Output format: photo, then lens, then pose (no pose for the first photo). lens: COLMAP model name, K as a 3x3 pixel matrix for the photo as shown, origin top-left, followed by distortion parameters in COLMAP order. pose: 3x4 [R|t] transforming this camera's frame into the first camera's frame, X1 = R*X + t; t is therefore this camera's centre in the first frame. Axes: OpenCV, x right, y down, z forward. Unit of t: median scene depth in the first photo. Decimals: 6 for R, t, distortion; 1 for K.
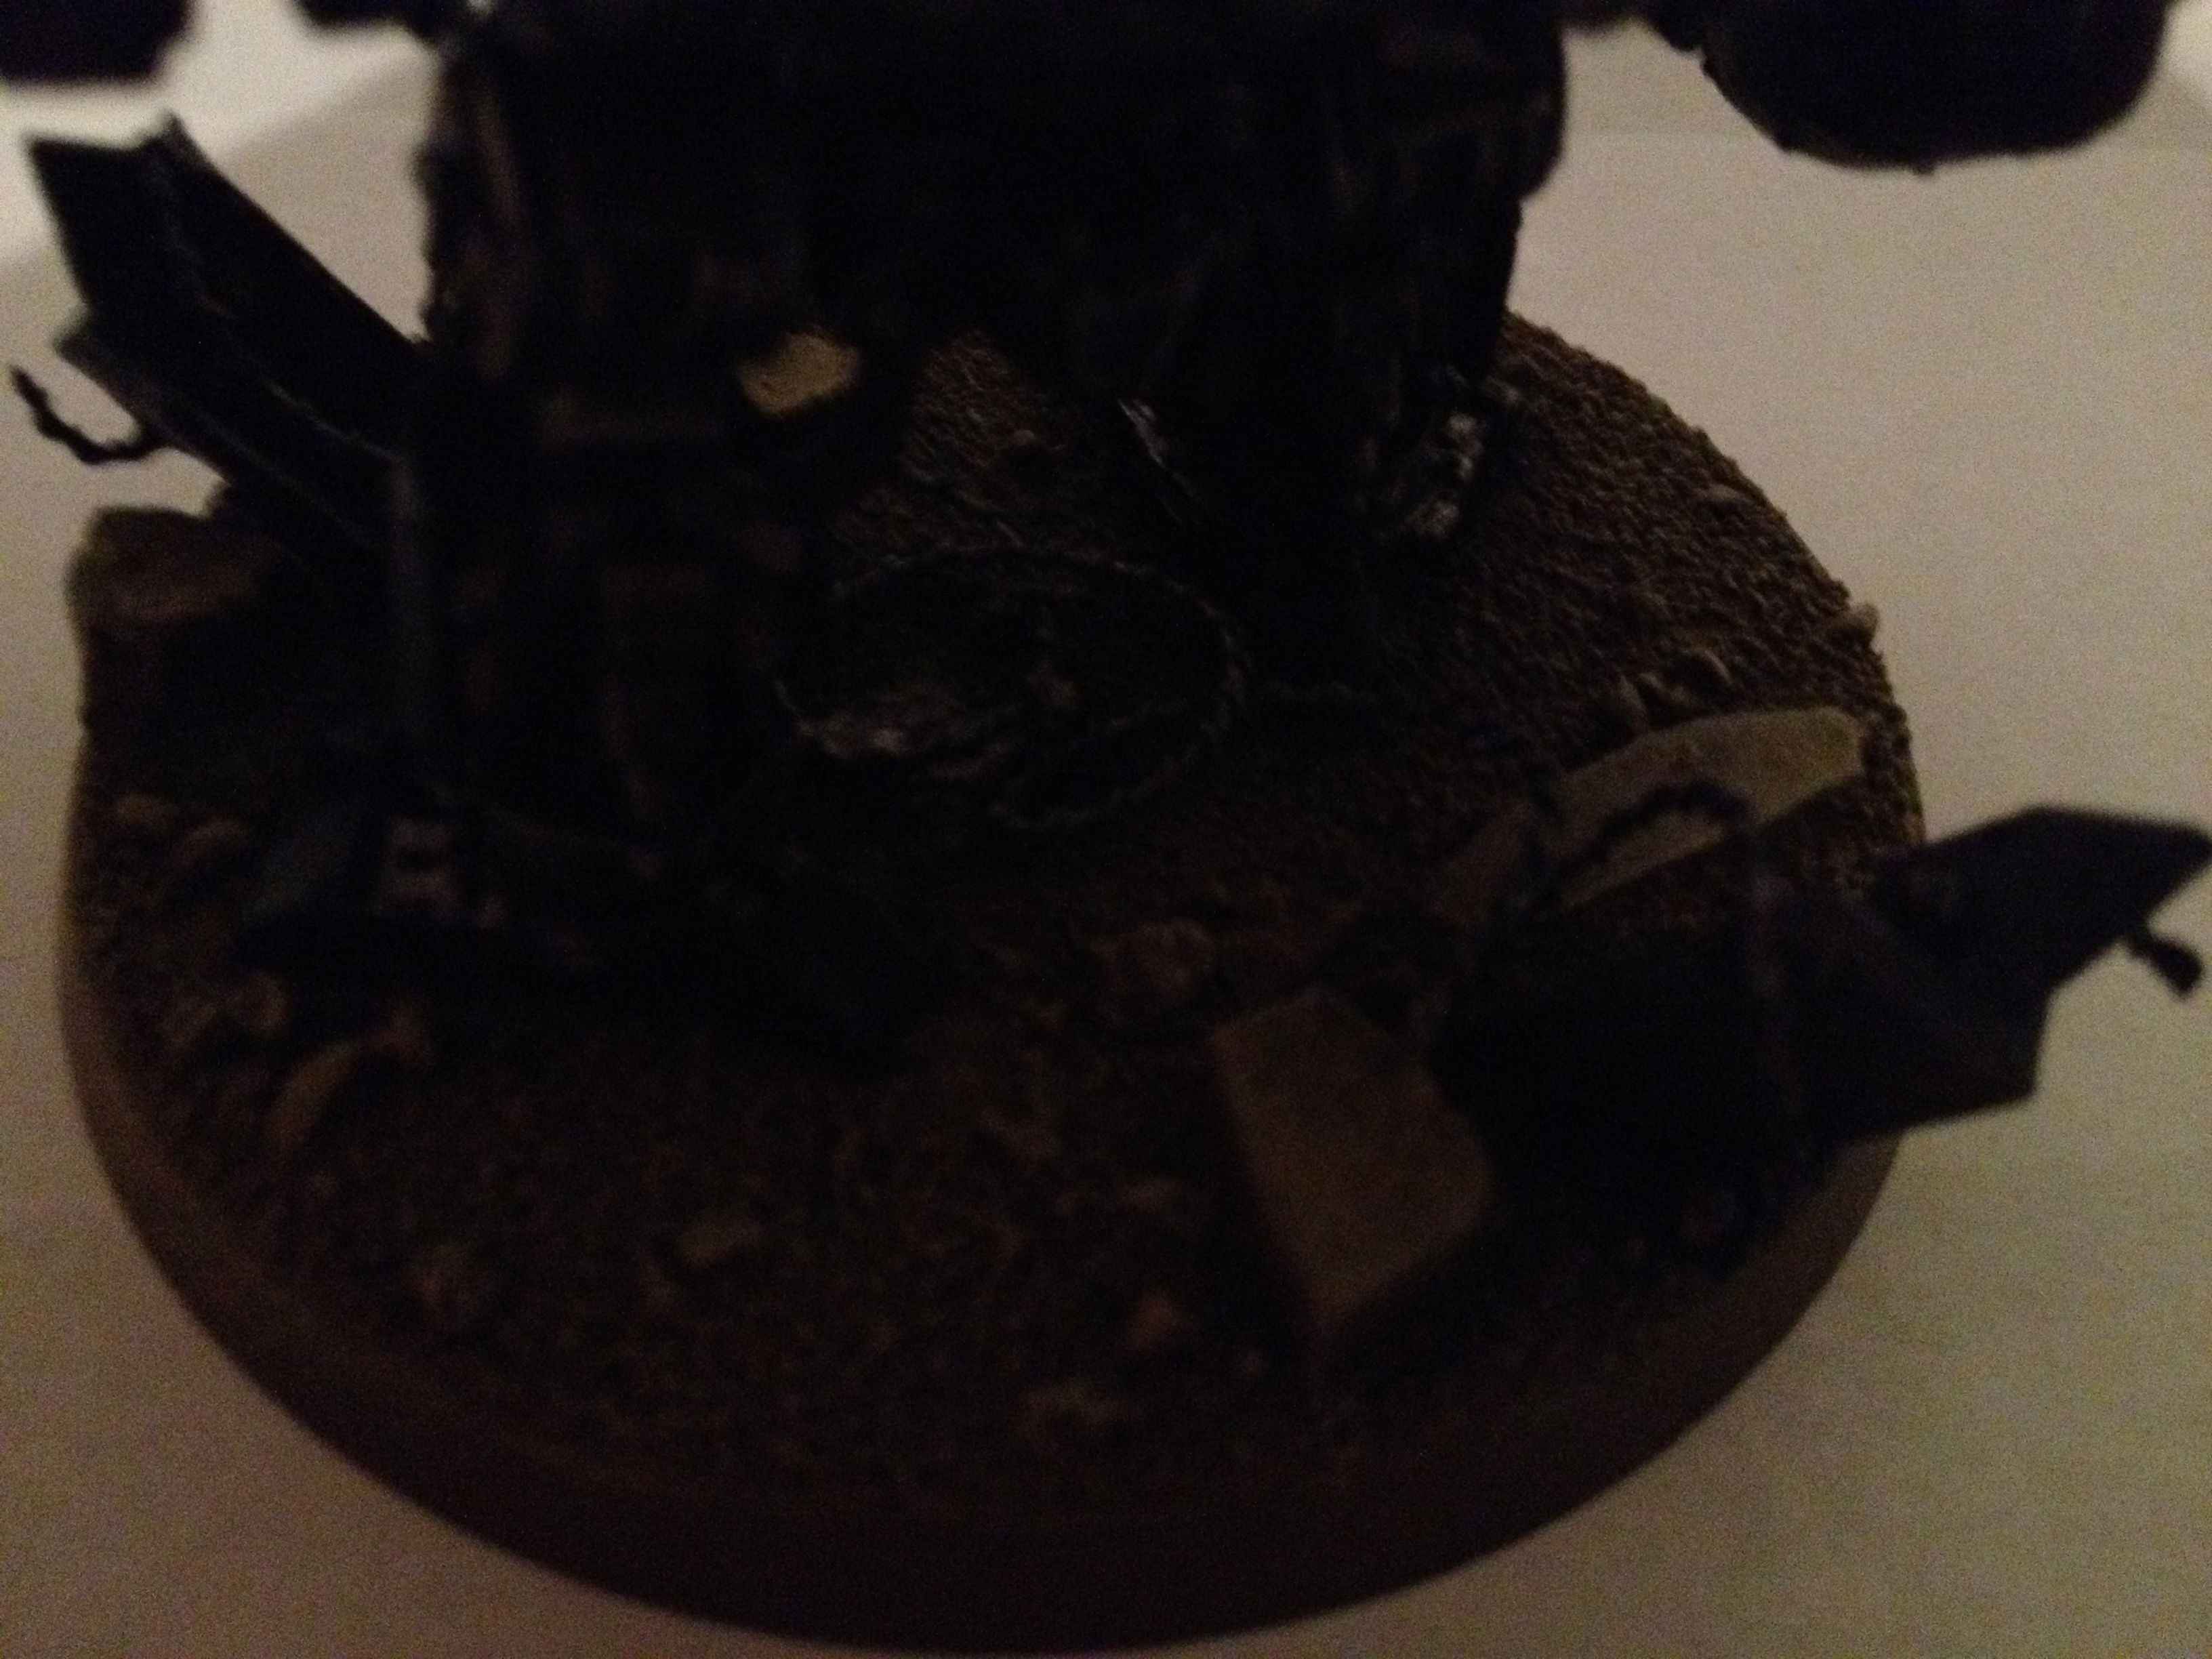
lens RADIAL K [[2207.8, 0, 1106.0], [0, 2207.8, 829.5], [0, 0, 1]] dist [0.118808, -0.455742]
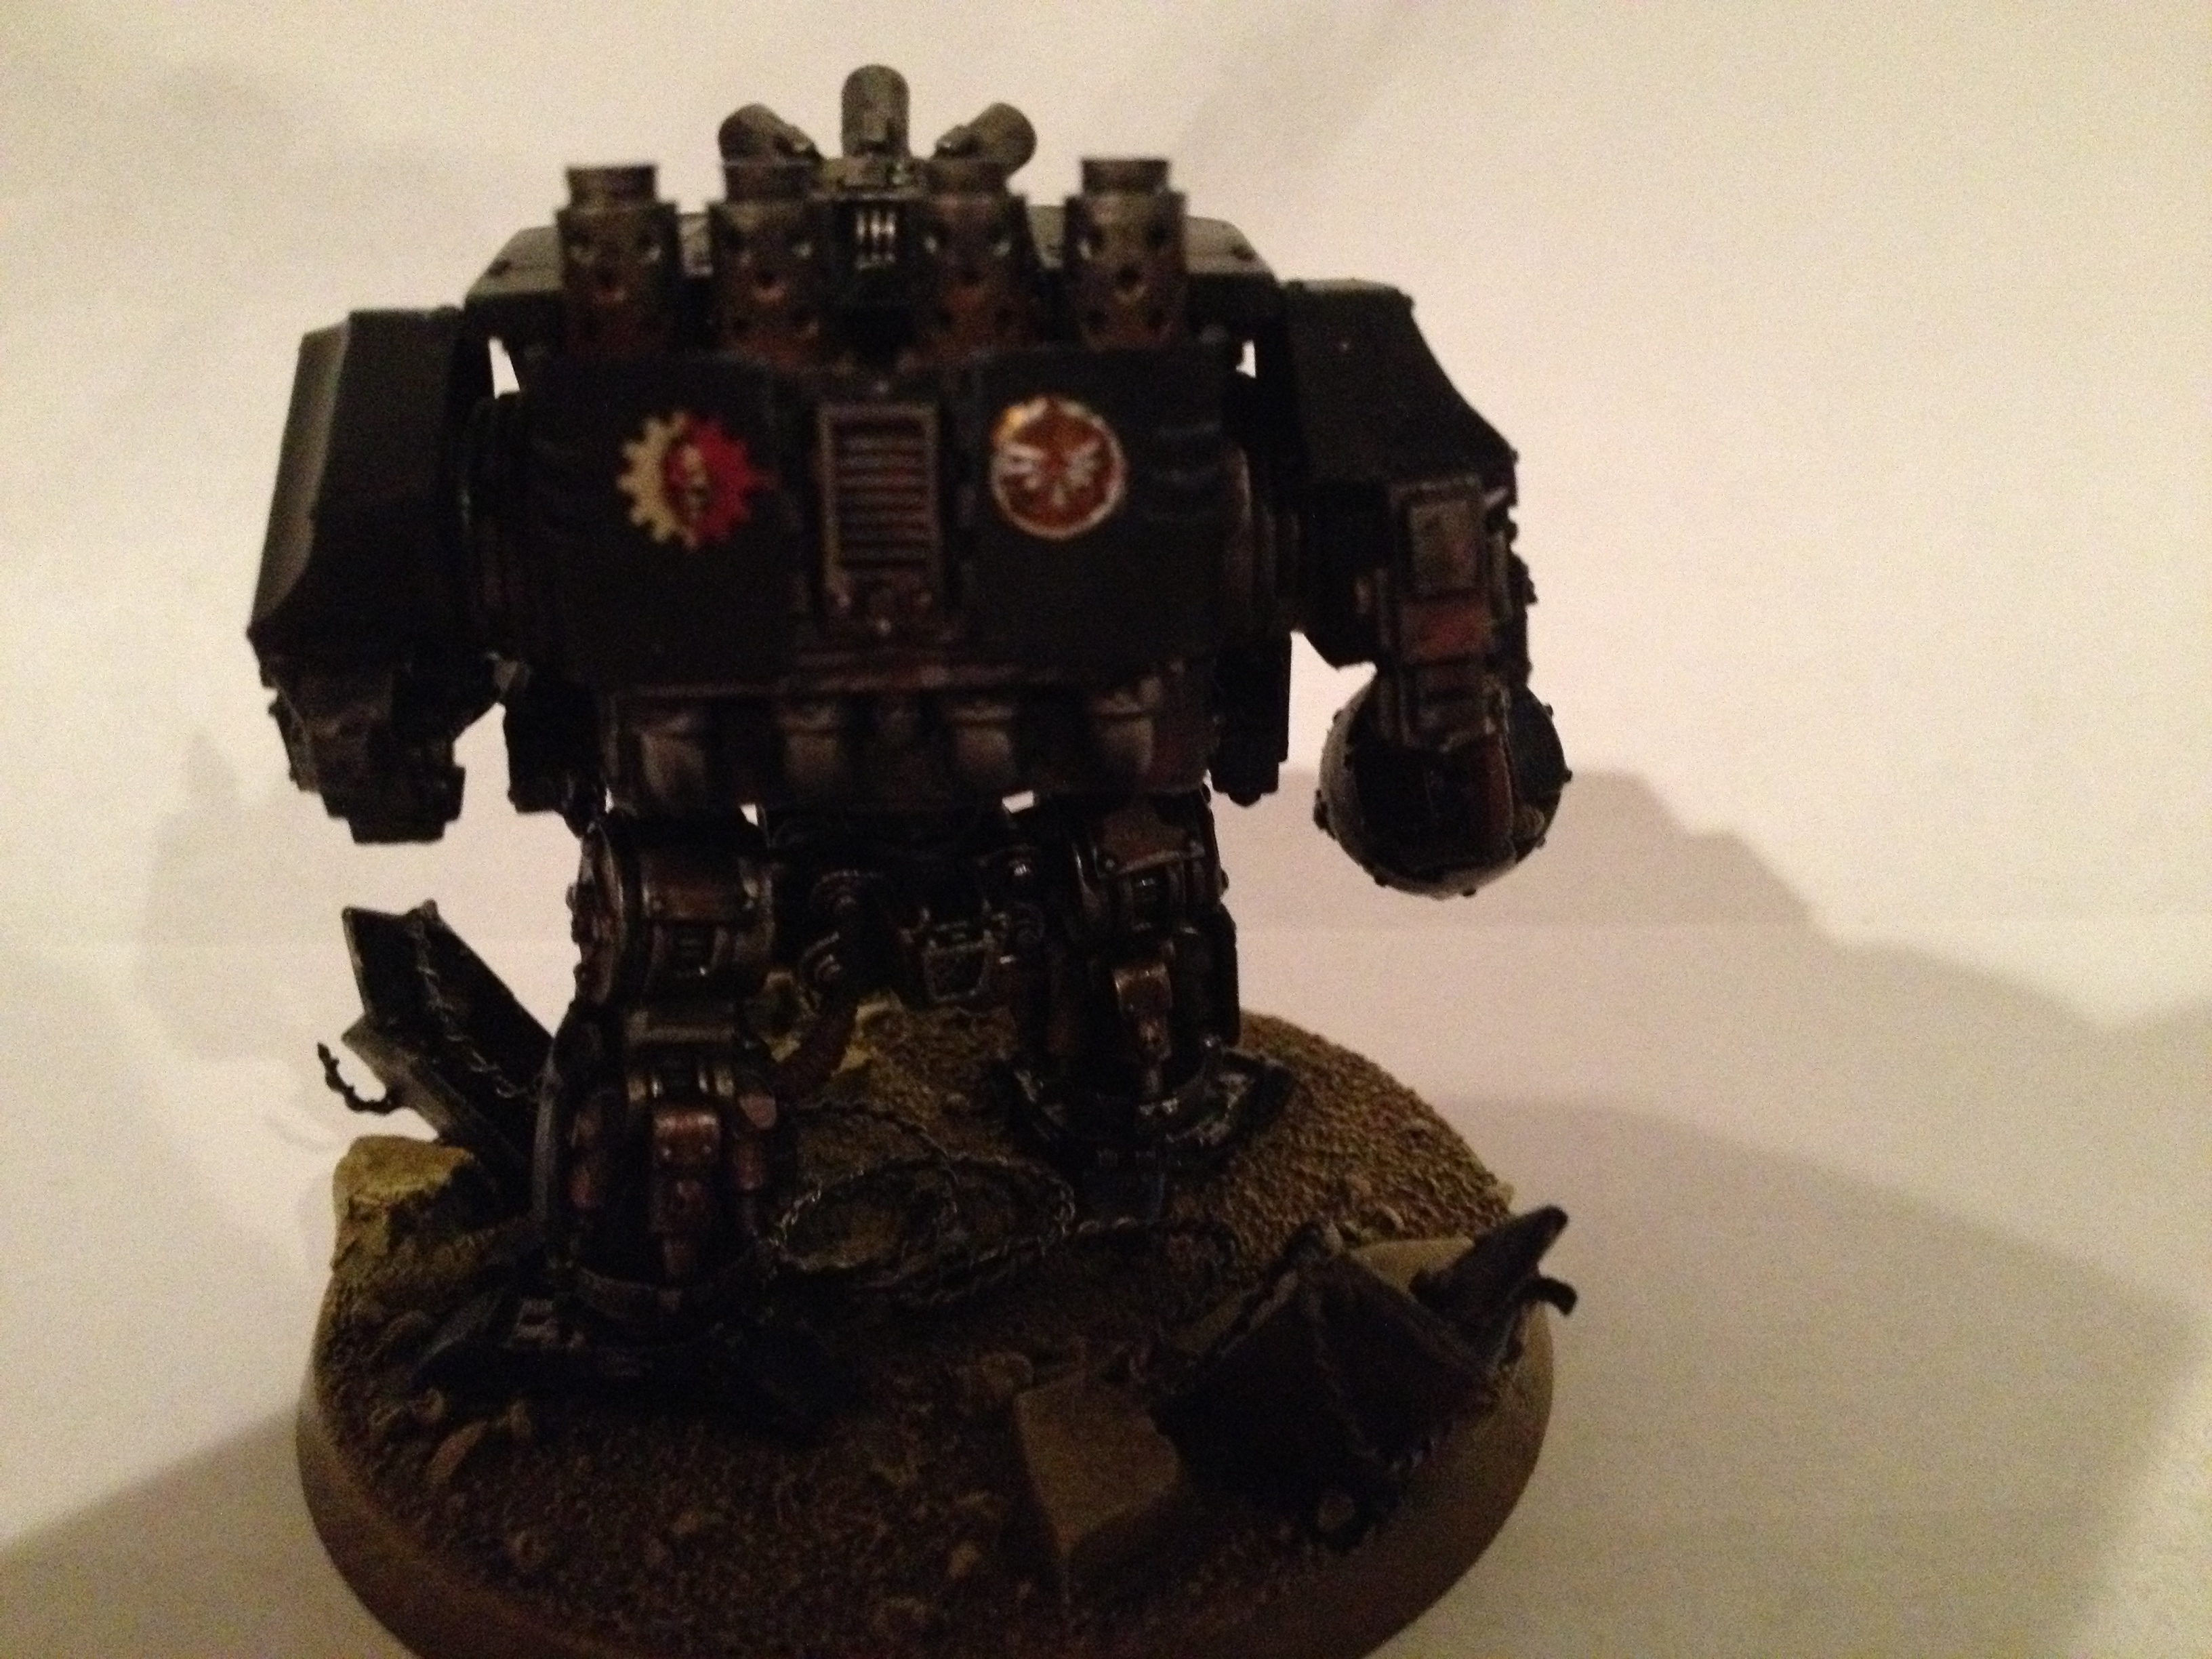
lens RADIAL K [[2207.8, 0, 1106.0], [0, 2207.8, 829.5], [0, 0, 1]] dist [0.118808, -0.455742]
pose [[0.997383, -0.035230, -0.063138, 0.193107], [0.006487, 0.913340, -0.407146, 0.312703], [0.072010, 0.405671, 0.911178, -0.516881]]
